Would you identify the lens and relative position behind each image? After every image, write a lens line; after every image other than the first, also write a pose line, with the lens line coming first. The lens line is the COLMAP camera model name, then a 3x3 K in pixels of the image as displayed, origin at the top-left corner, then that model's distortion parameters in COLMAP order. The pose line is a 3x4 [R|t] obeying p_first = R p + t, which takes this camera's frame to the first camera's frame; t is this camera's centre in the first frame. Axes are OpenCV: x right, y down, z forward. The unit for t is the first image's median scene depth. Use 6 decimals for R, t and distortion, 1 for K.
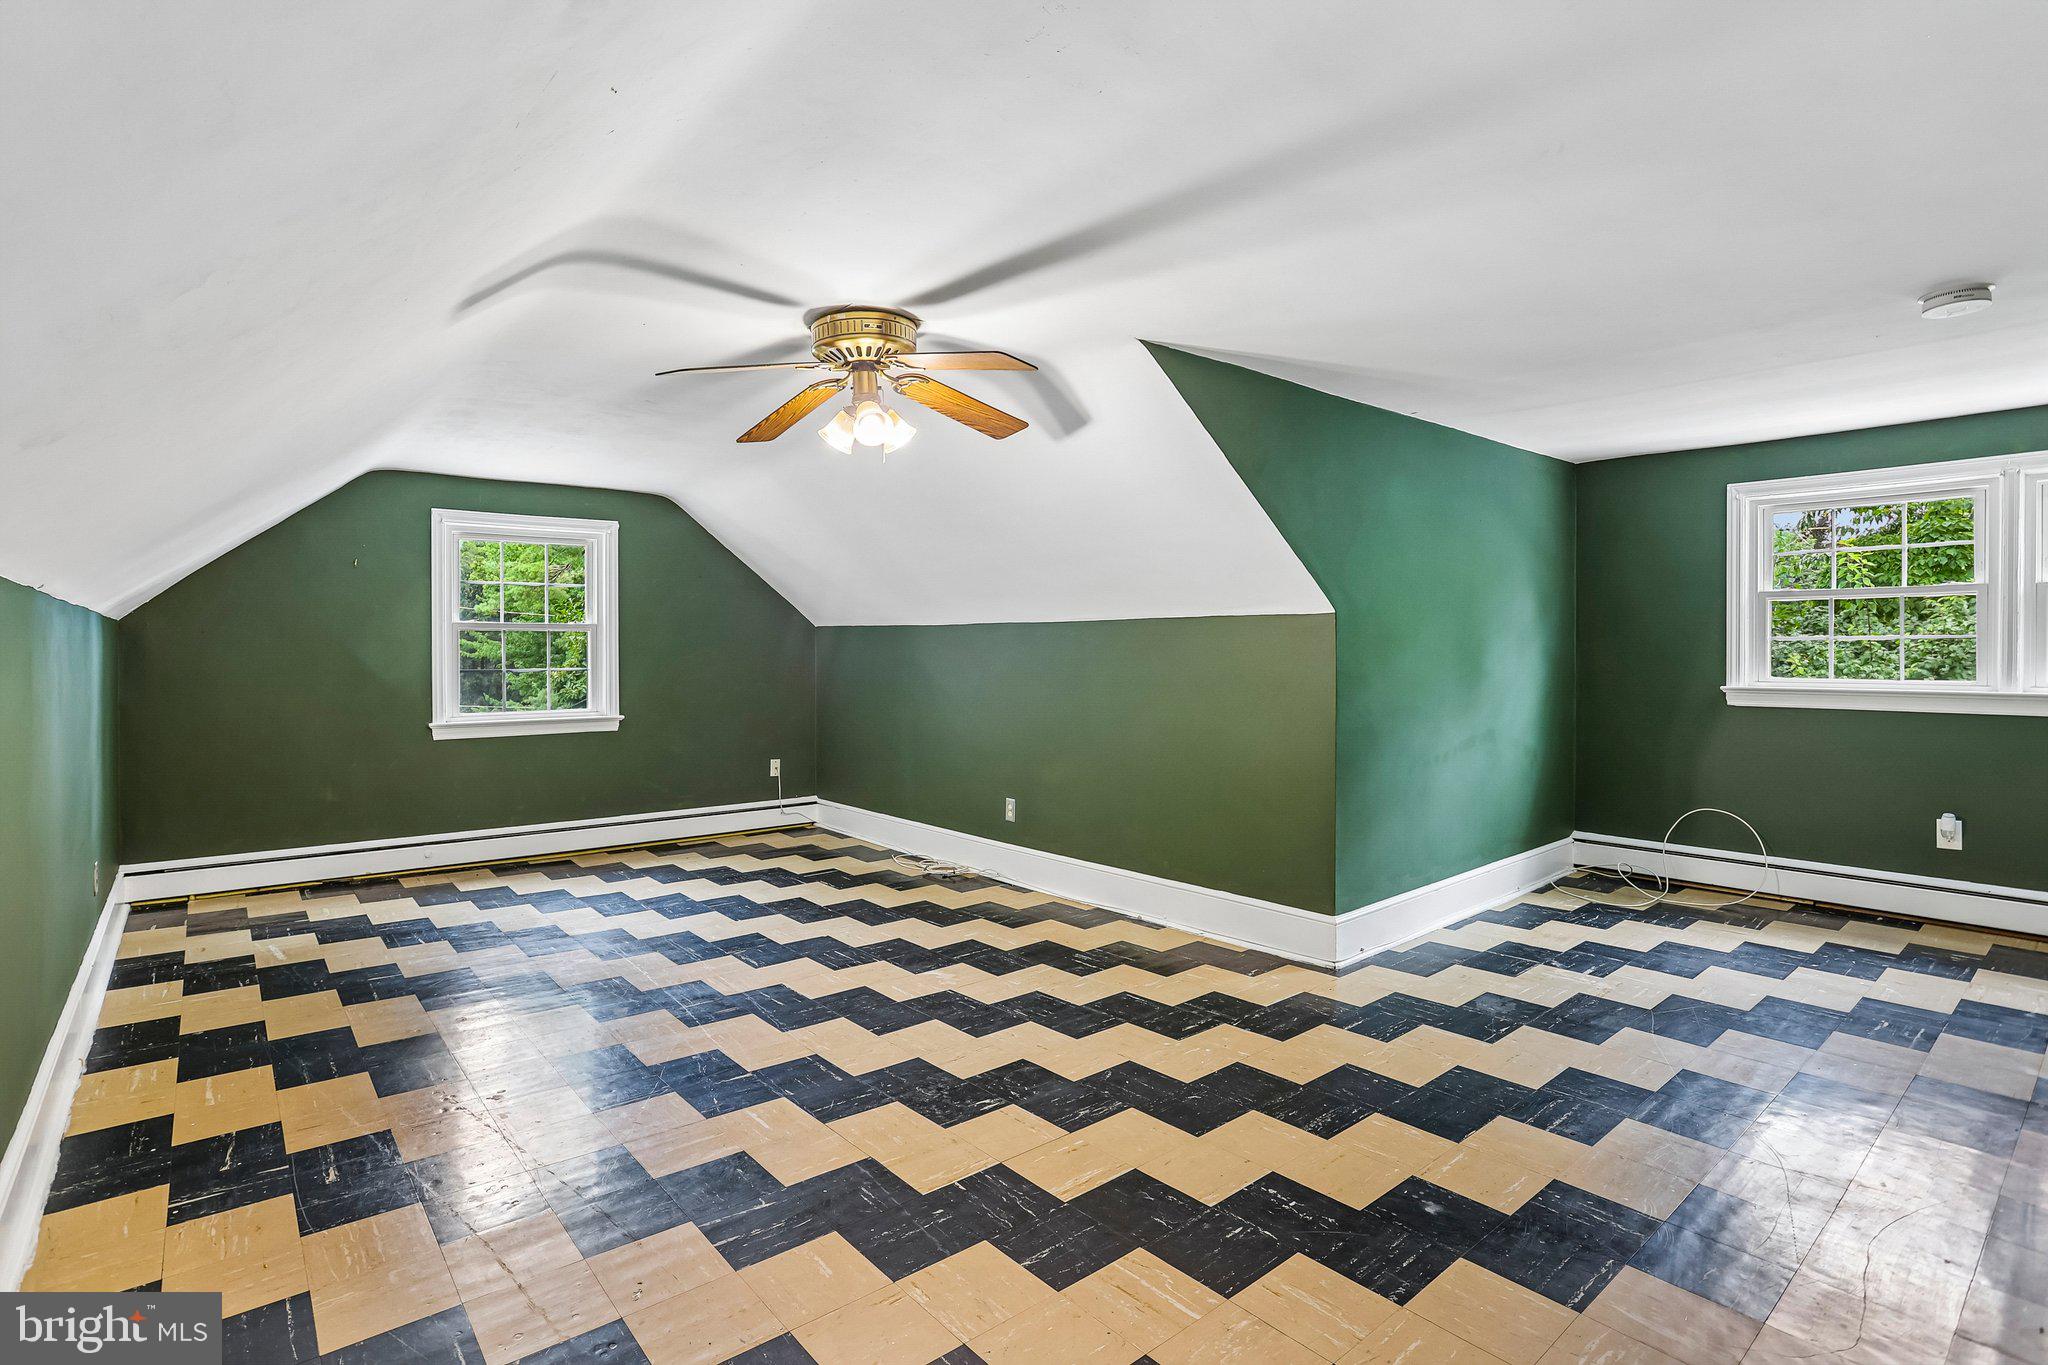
lens RADIAL K [[1005.5, 0, 1007.1], [0, 1005.5, 659.3], [0, 0, 1]] dist [-0.073979, 0.031232]
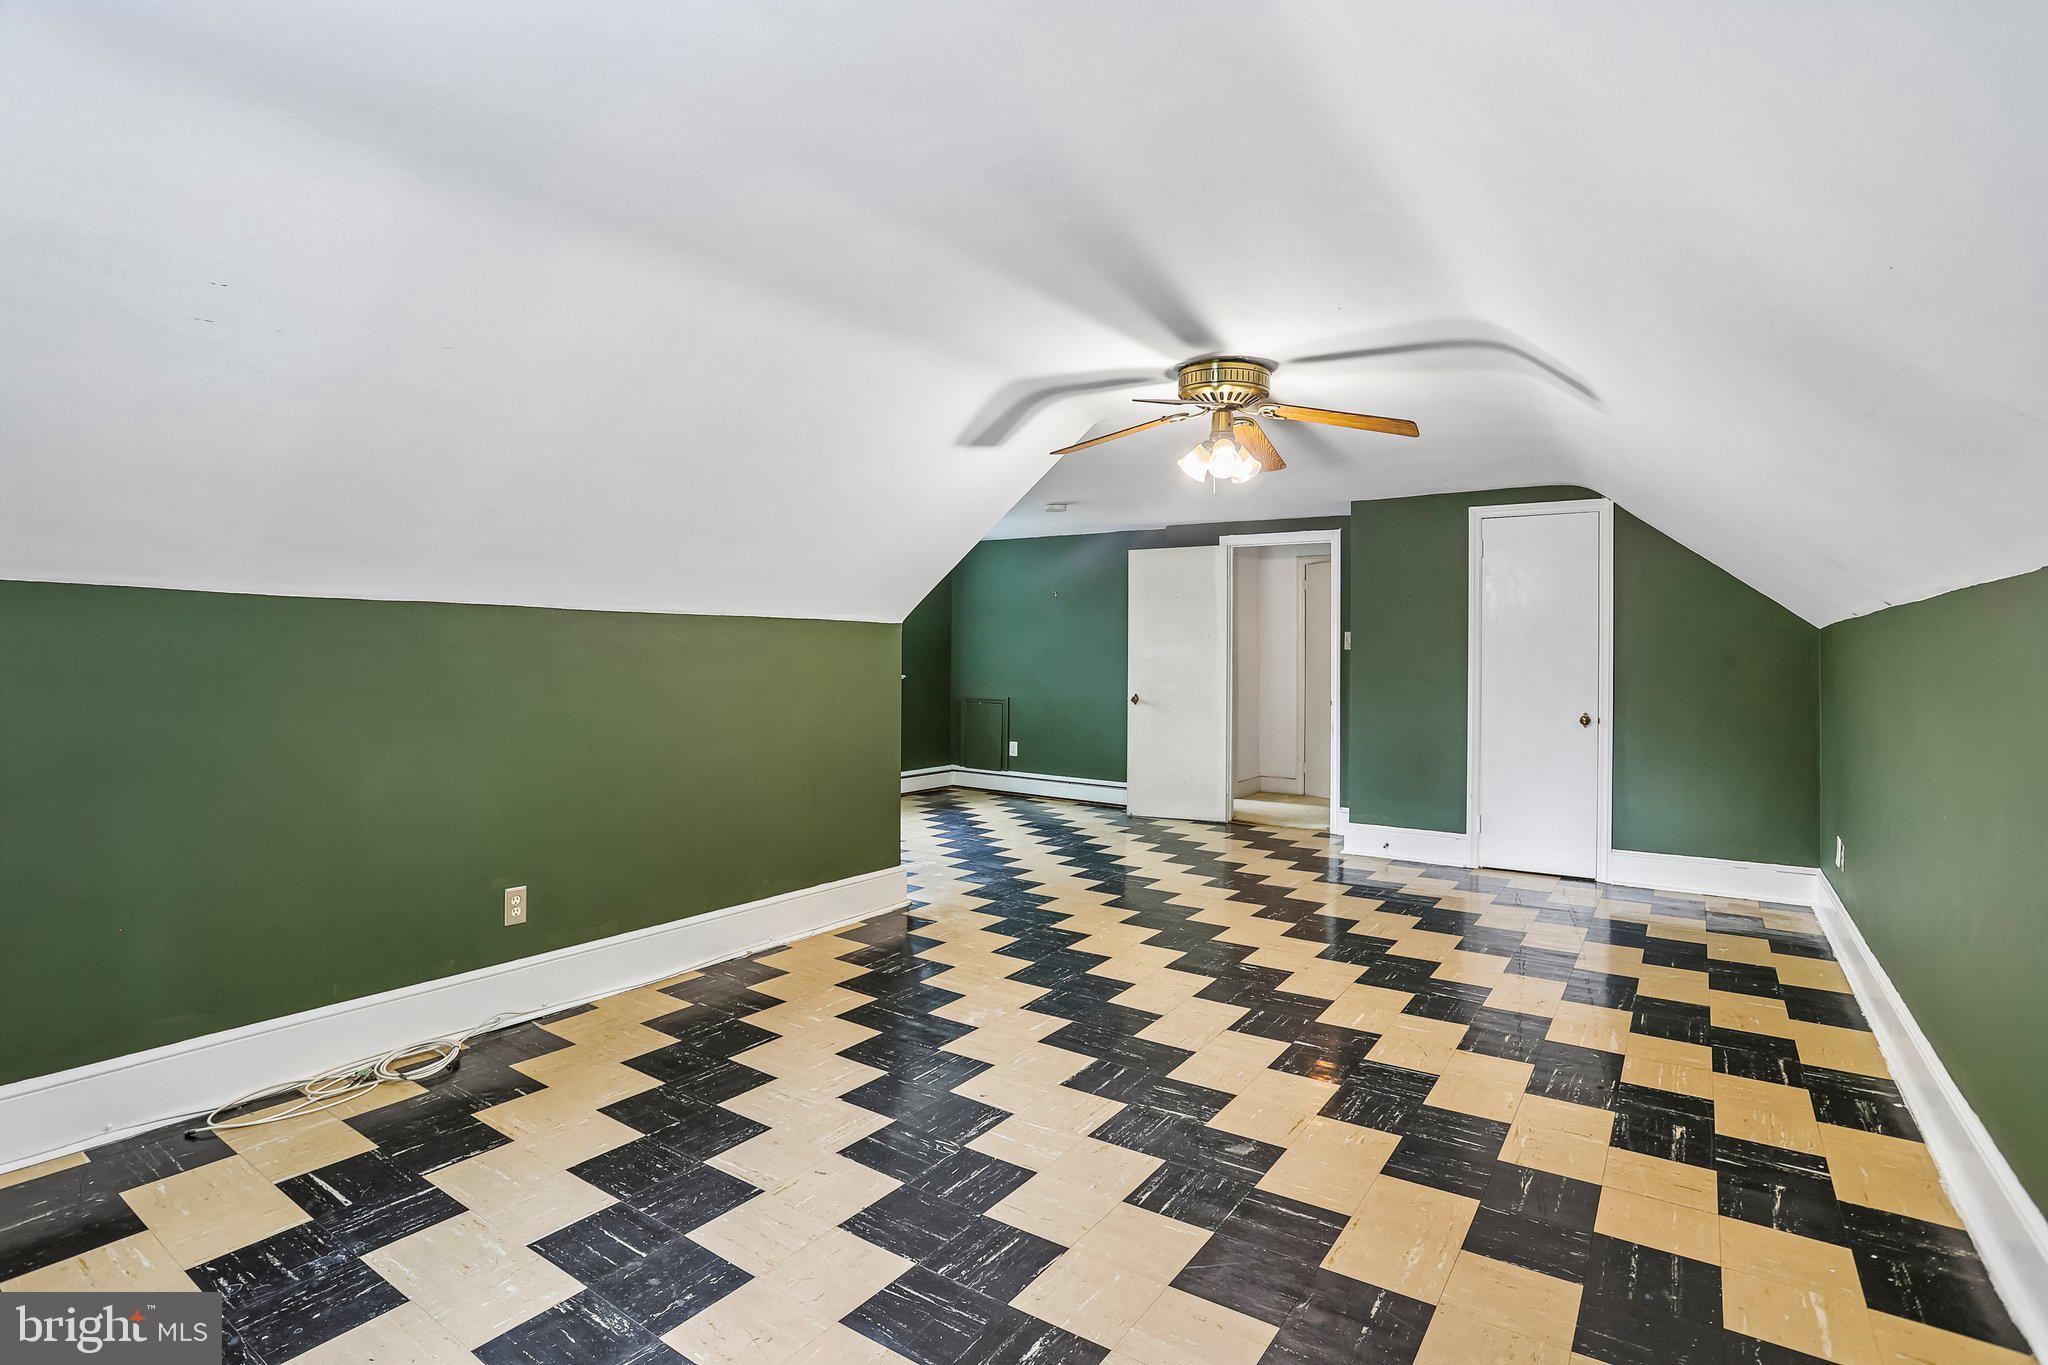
lens RADIAL K [[1005.5, 0, 1007.1], [0, 1005.5, 659.3], [0, 0, 1]] dist [-0.073979, 0.031232]
pose [[-0.268745, 0.001705, 0.963210, -1.081094], [0.005147, 0.999987, -0.000334, -0.001161], [-0.963198, 0.004868, -0.268750, 1.411197]]
